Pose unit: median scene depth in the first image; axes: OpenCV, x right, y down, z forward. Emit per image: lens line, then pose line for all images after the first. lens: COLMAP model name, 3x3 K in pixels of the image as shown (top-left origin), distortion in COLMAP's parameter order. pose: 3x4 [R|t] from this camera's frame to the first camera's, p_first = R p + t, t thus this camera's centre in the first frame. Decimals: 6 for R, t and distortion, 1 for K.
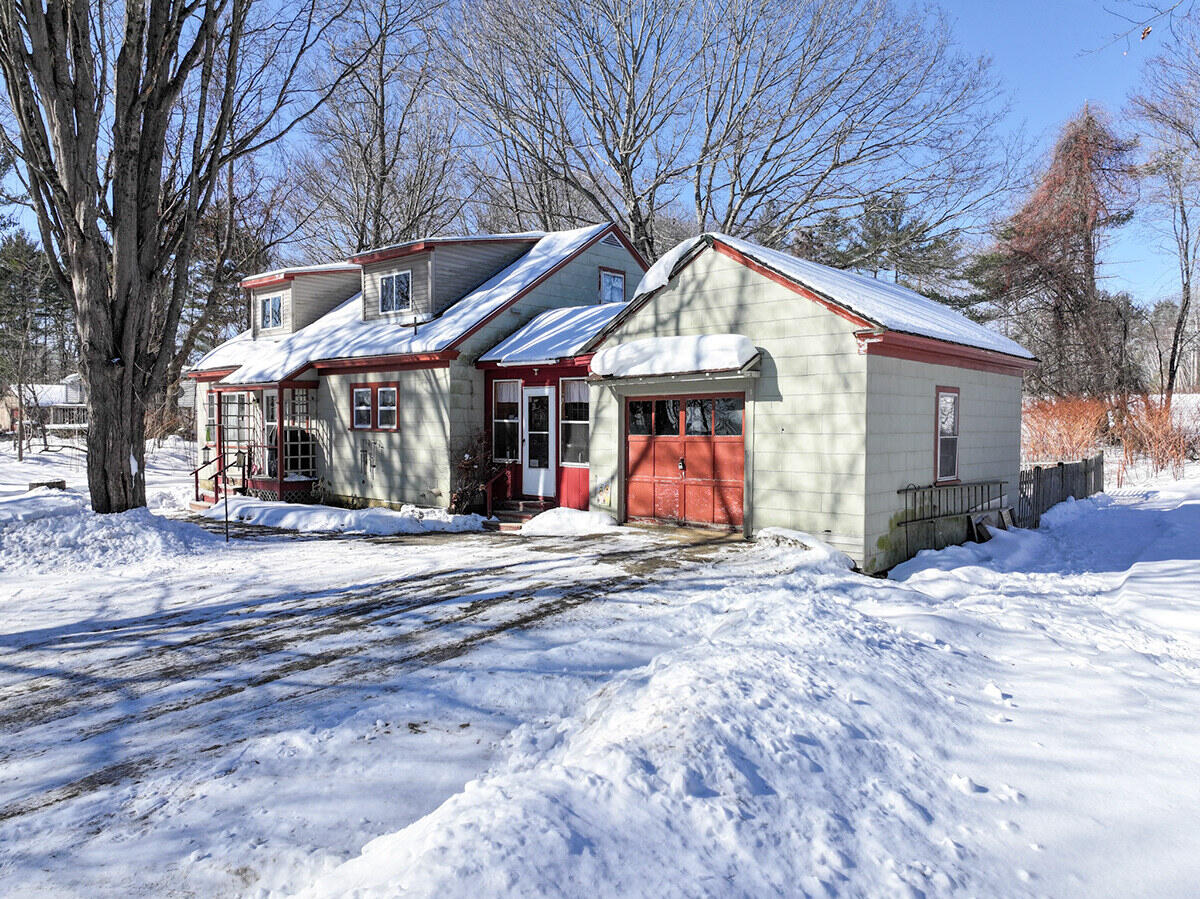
lens RADIAL K [[845.7, 0, 604.6], [0, 845.7, 445.9], [0, 0, 1]] dist [0.004047, 0.005811]
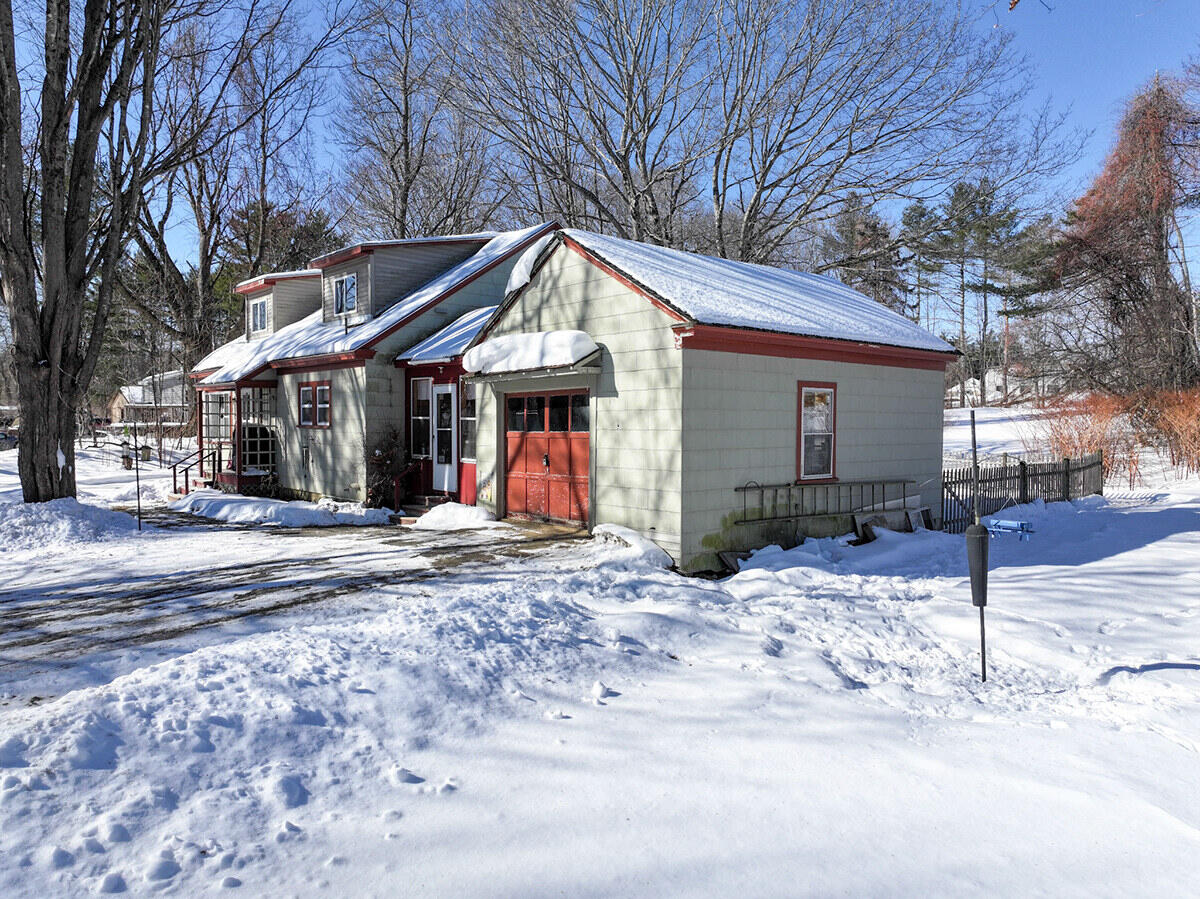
lens RADIAL K [[845.7, 0, 604.6], [0, 845.7, 445.9], [0, 0, 1]] dist [0.004047, 0.005811]
pose [[0.991546, 0.003196, -0.129716, 0.275305], [-0.003033, 0.999994, 0.001454, 0.002684], [0.129720, -0.001048, 0.991550, 0.012061]]
